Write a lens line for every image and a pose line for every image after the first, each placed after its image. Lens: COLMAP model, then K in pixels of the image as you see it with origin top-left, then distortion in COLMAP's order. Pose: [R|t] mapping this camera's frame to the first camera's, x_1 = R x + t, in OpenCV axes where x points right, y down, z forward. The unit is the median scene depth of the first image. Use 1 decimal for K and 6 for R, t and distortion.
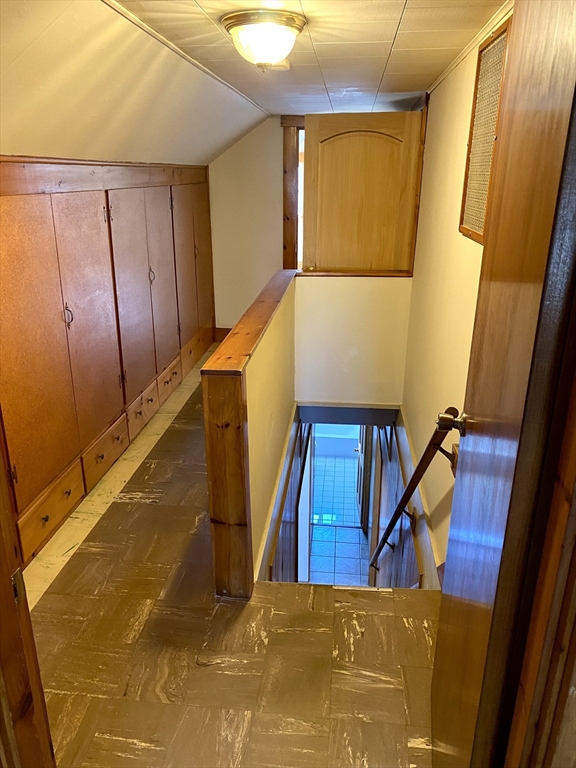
lens RADIAL K [[587.1, 0, 282.5], [0, 587.1, 376.1], [0, 0, 1]] dist [0.034207, -0.034741]
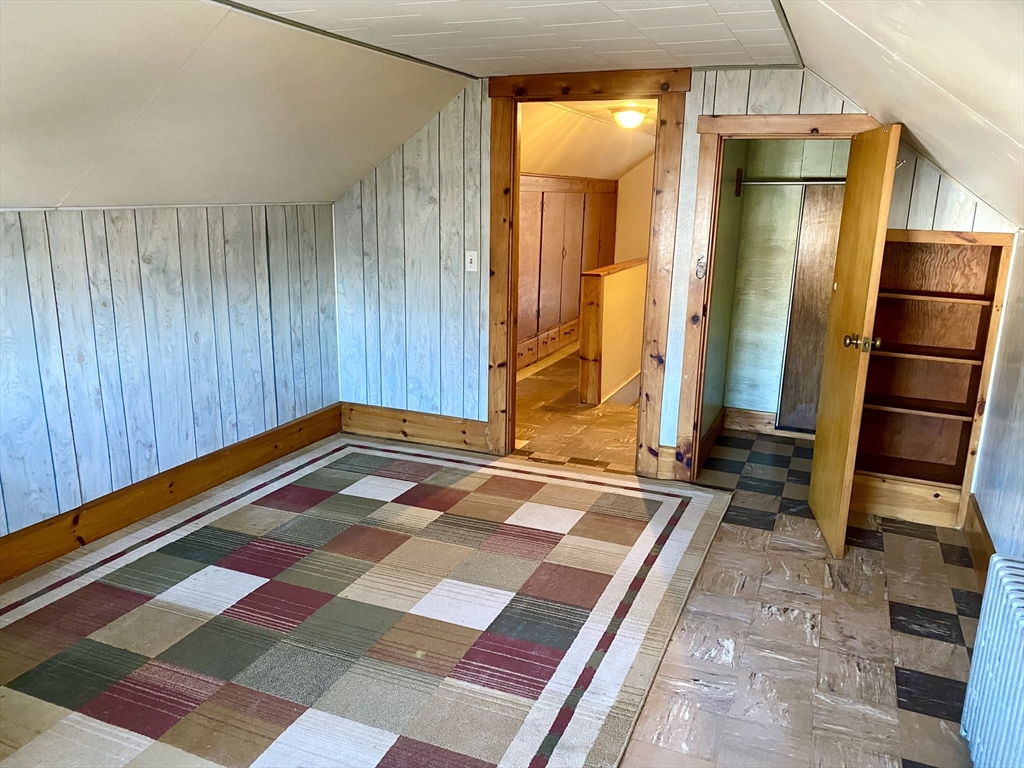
lens RADIAL K [[782.7, 0, 512.0], [0, 782.7, 384.0], [0, 0, 1]] dist [0.034207, -0.034741]
pose [[0.957305, 0.087153, -0.275630, 0.259366], [-0.112557, 0.990603, -0.077702, 0.383045], [0.266268, 0.105408, 0.958118, -1.028714]]
